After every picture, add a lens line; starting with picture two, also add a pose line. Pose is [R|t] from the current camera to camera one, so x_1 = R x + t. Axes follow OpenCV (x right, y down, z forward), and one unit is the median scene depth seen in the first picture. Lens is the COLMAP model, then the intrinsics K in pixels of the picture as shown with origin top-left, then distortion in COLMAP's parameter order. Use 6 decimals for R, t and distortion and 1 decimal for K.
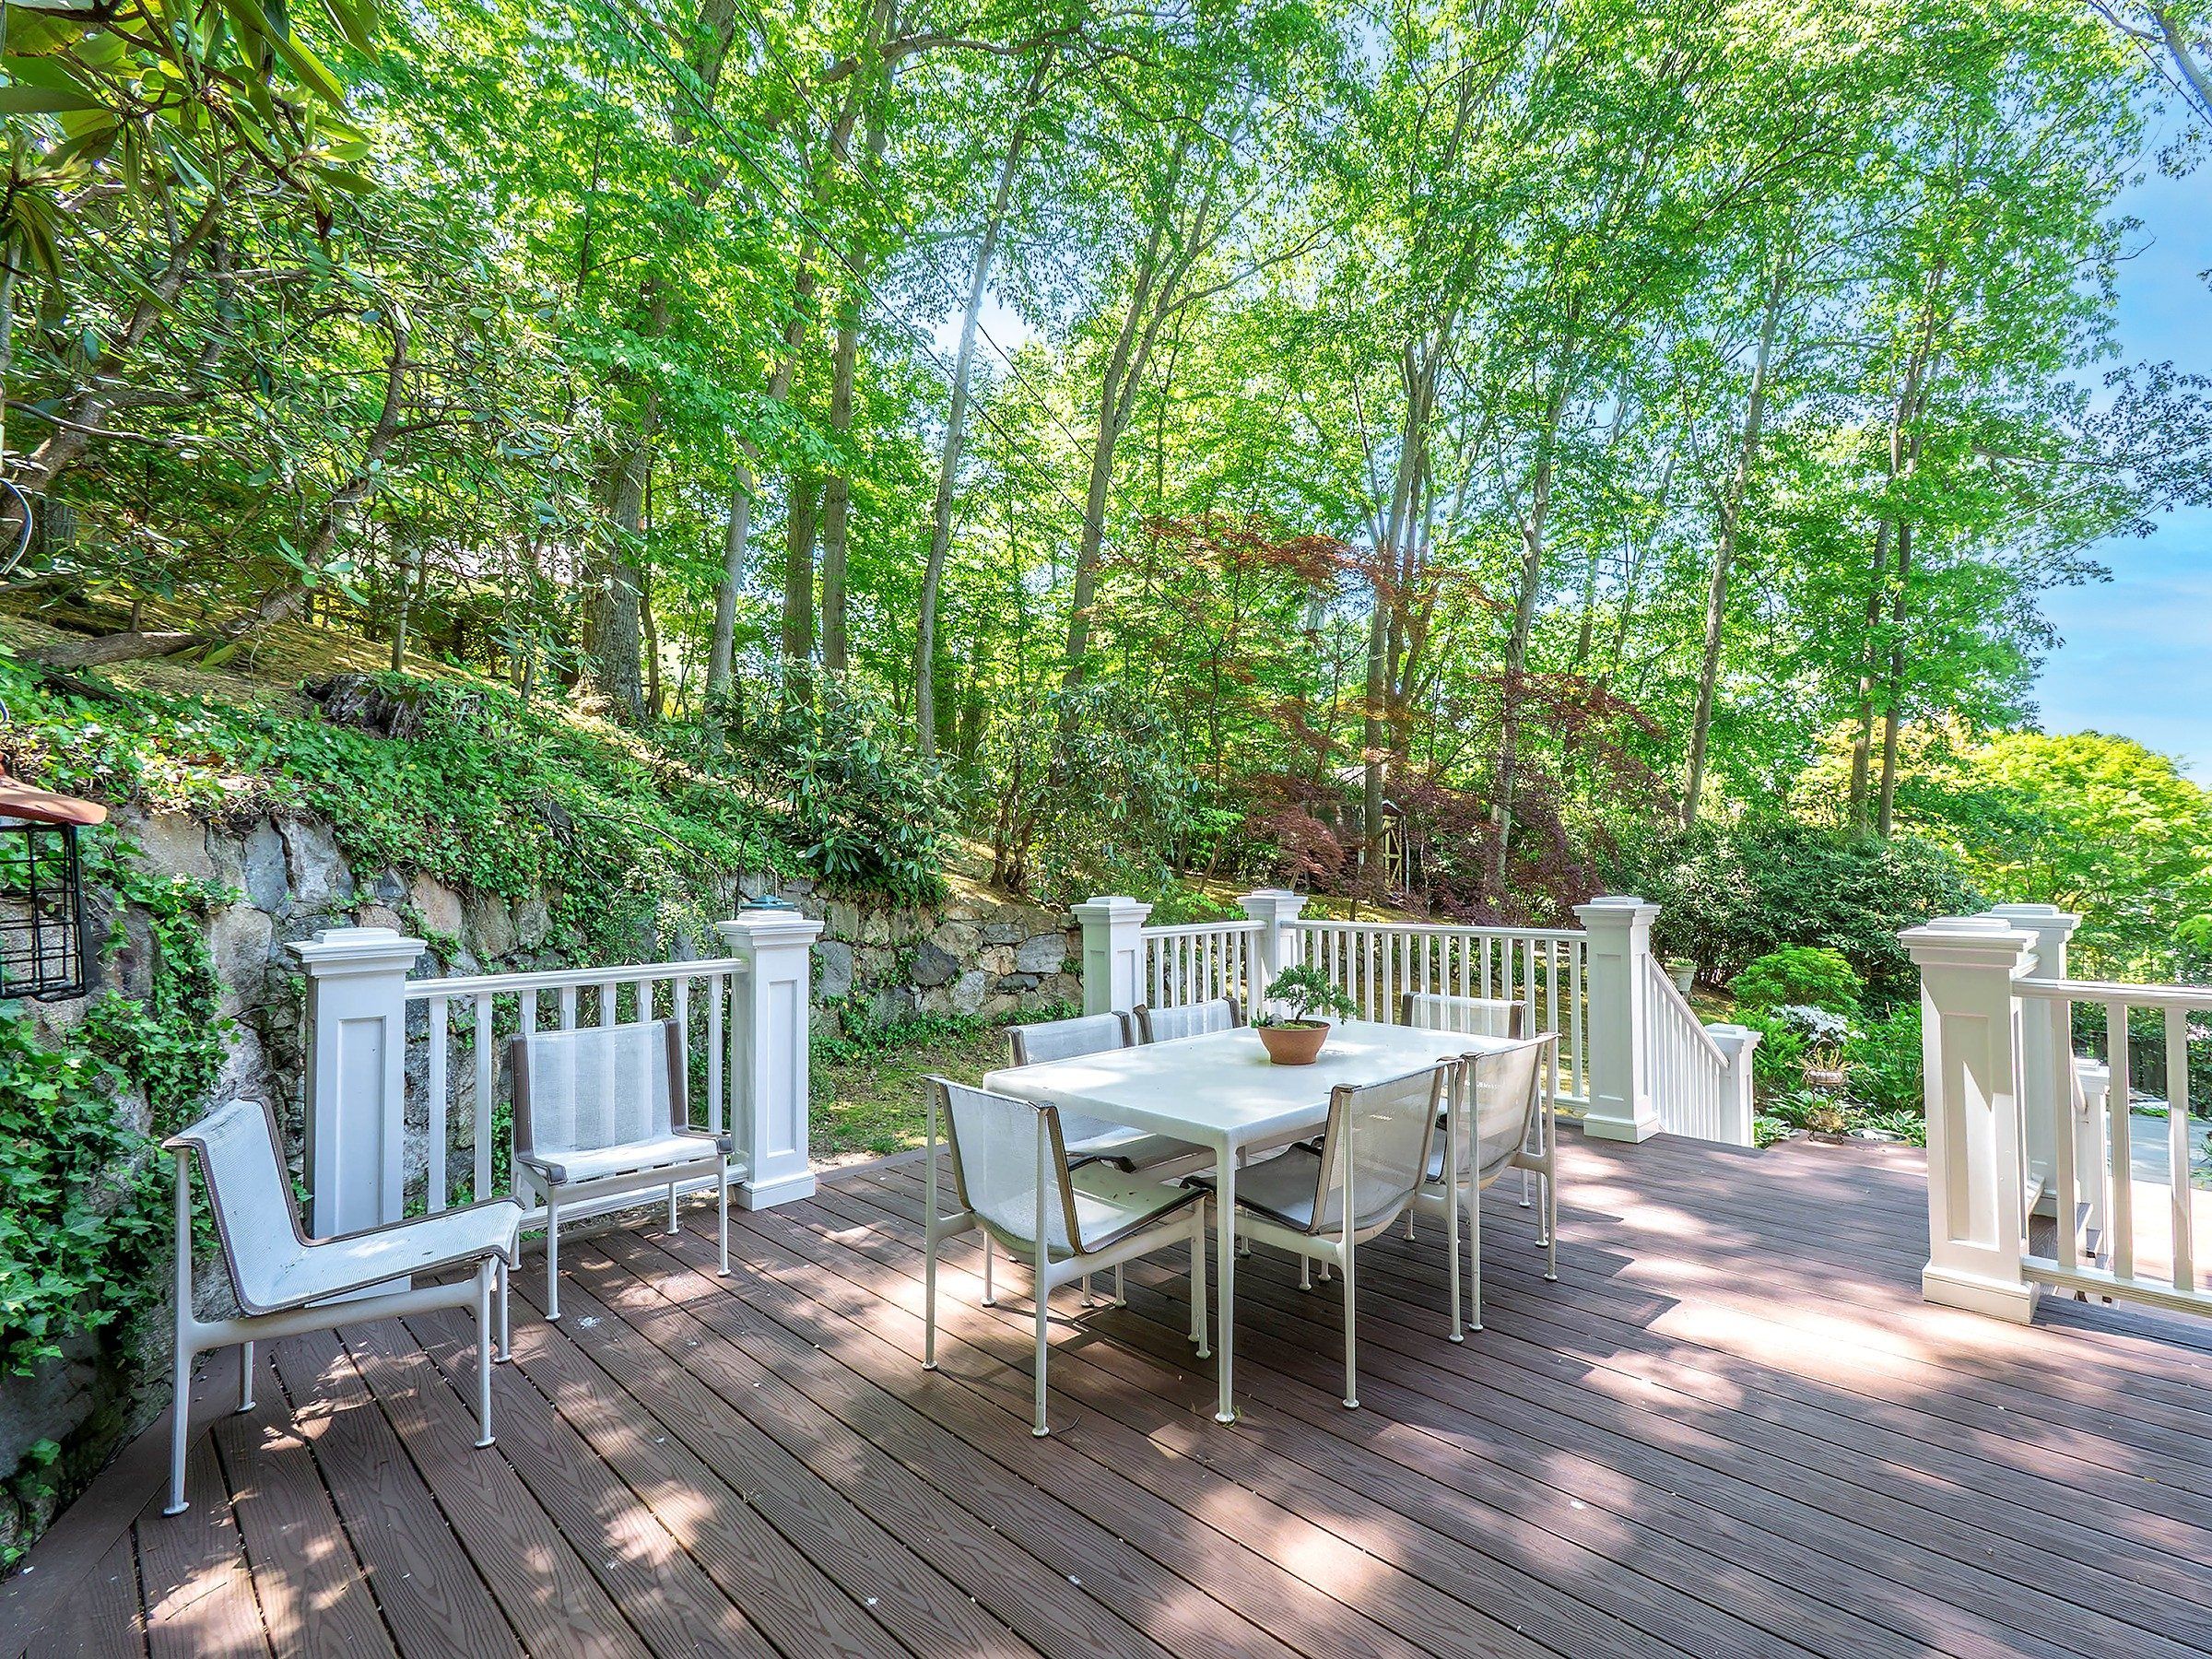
lens RADIAL K [[1081.6, 0, 1104.6], [0, 1081.6, 827.1], [0, 0, 1]] dist [-0.002902, 0.001696]
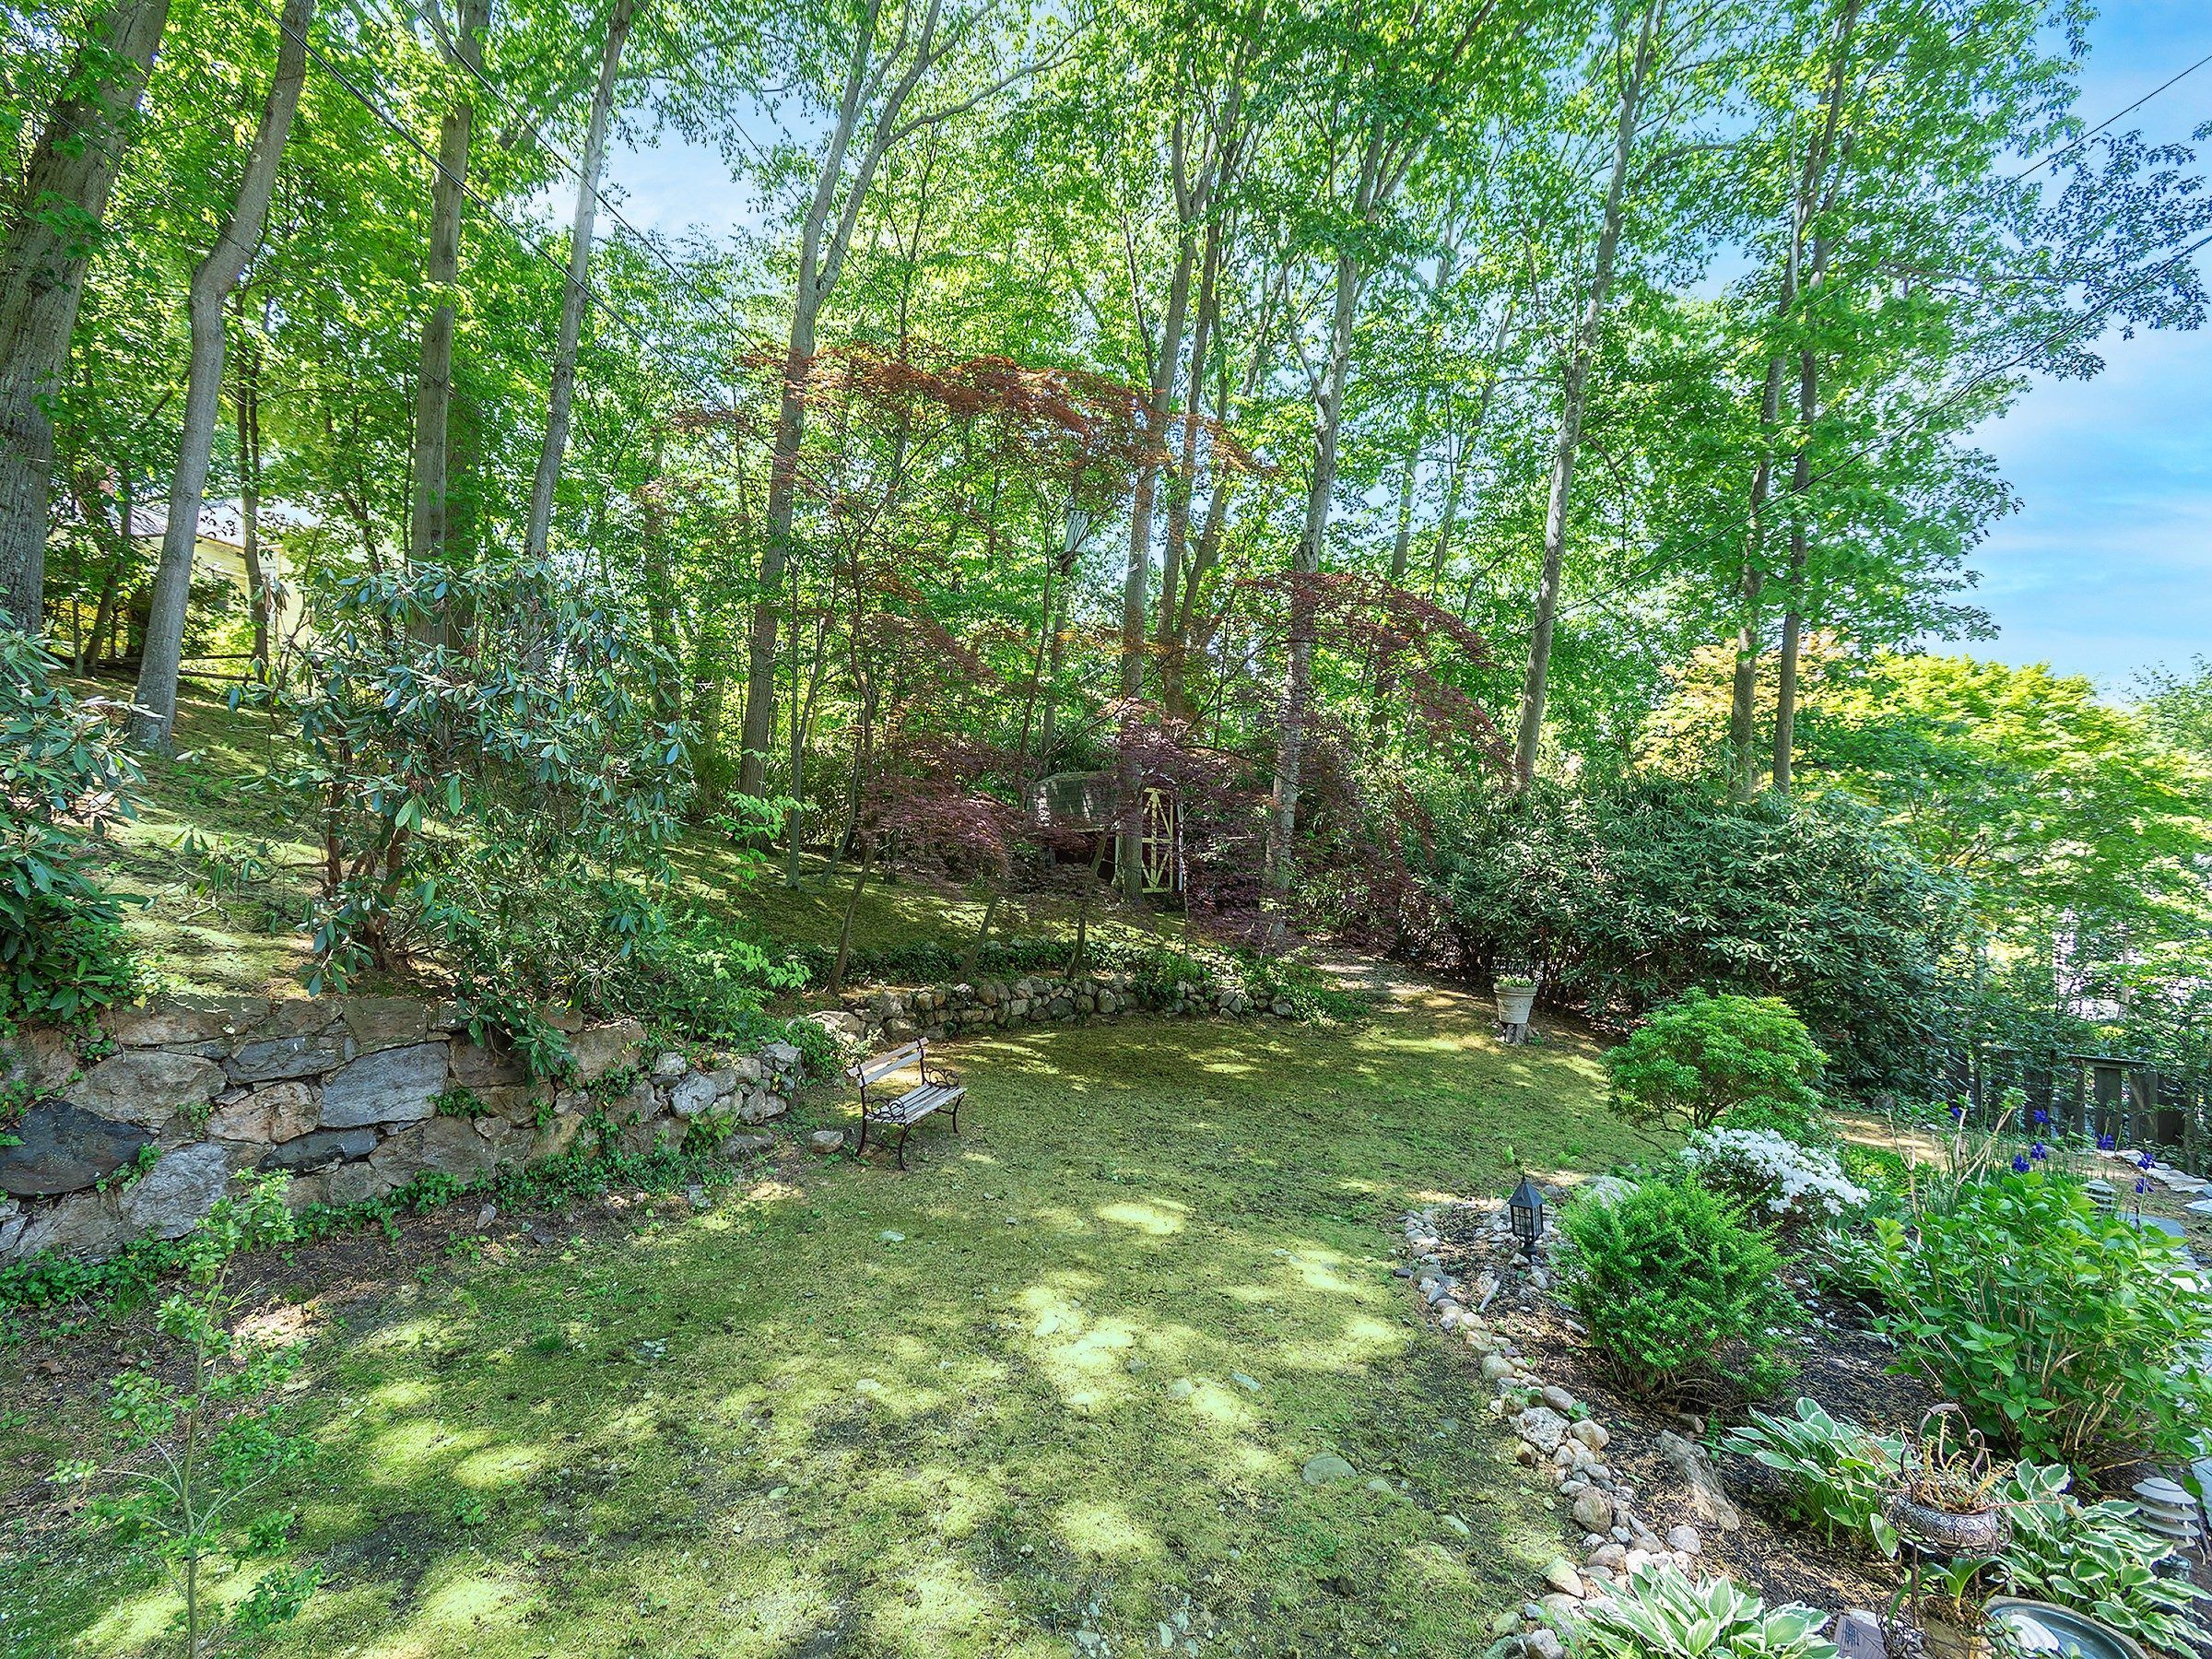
lens RADIAL K [[1081.6, 0, 1101.4], [0, 1081.6, 967.4], [0, 0, 1]] dist [-0.002902, 0.001696]
pose [[0.989647, -0.064551, 0.128186, 0.143287], [0.045189, 0.987867, 0.148581, -0.002083], [-0.136222, -0.141250, 0.980557, 0.282247]]
